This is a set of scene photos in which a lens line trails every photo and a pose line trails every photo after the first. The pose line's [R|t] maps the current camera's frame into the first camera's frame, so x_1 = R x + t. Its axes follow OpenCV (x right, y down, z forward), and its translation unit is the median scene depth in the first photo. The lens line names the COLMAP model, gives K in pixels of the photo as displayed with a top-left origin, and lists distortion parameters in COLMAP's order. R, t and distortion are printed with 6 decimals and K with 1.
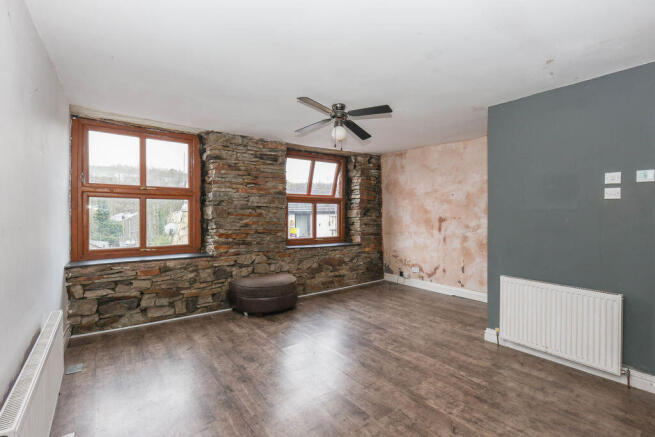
lens RADIAL K [[293.5, 0, 327.5], [0, 293.5, 218.5], [0, 0, 1]] dist [-0.000149, -0.000036]
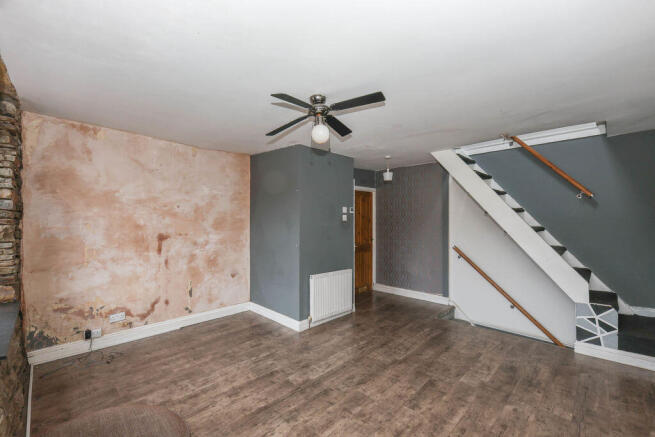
lens RADIAL K [[283.1, 0, 362.4], [0, 283.1, 222.1], [0, 0, 1]] dist [0.001466, -0.000041]
pose [[-0.191447, 0.001507, 0.981502, -0.459834], [0.014366, 0.999896, 0.001267, -0.030433], [-0.981398, 0.014343, -0.191448, 0.649652]]
